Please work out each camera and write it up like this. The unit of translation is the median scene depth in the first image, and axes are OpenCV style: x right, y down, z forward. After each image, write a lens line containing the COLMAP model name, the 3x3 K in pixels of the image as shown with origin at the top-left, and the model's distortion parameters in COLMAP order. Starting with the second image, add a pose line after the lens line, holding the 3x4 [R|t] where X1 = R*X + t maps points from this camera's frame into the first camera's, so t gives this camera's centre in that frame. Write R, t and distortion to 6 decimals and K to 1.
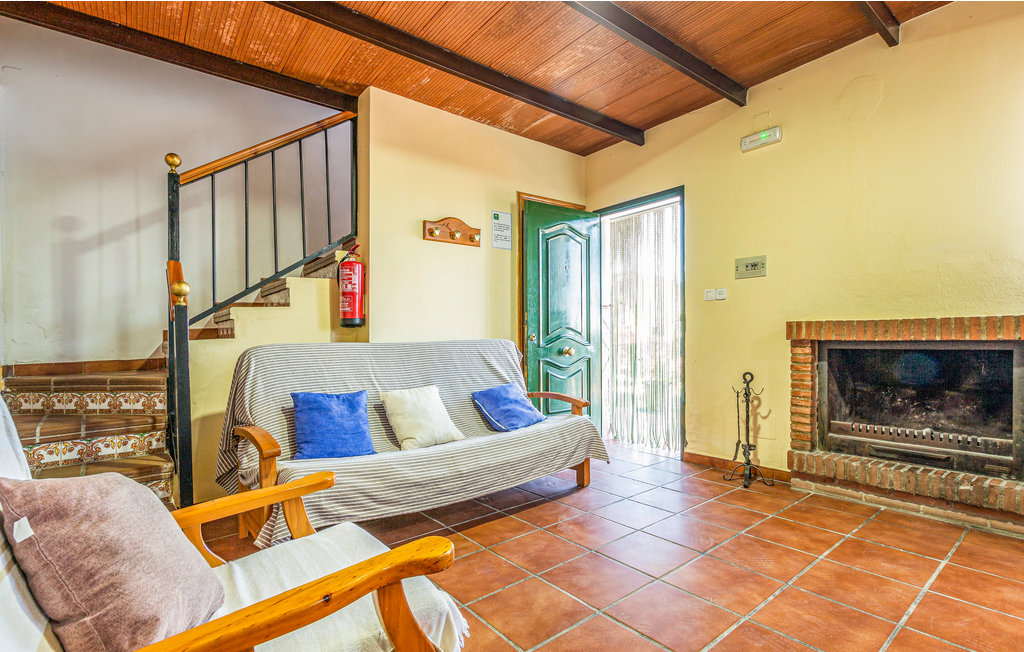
lens RADIAL K [[476.1, 0, 513.8], [0, 476.1, 336.1], [0, 0, 1]] dist [-0.000308, -0.000137]
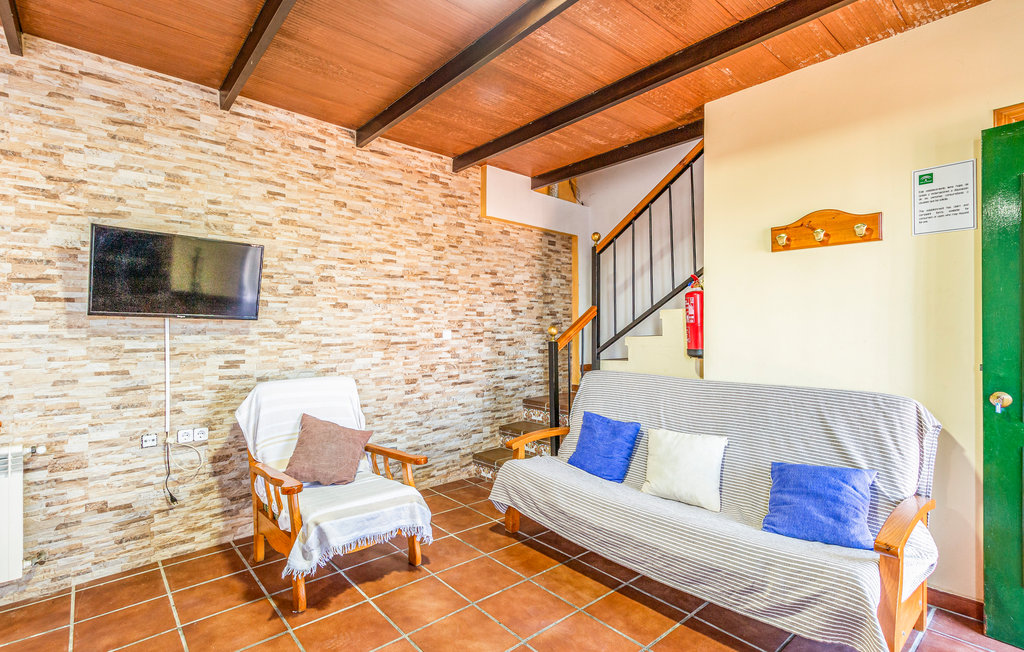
lens RADIAL K [[477.0, 0, 510.8], [0, 477.0, 320.6], [0, 0, 1]] dist [0.000338, -0.000008]
pose [[0.037762, 0.006355, -0.999267, 0.551877], [0.006815, 0.999955, 0.006617, -0.092024], [0.999264, -0.007060, 0.037717, 0.503906]]
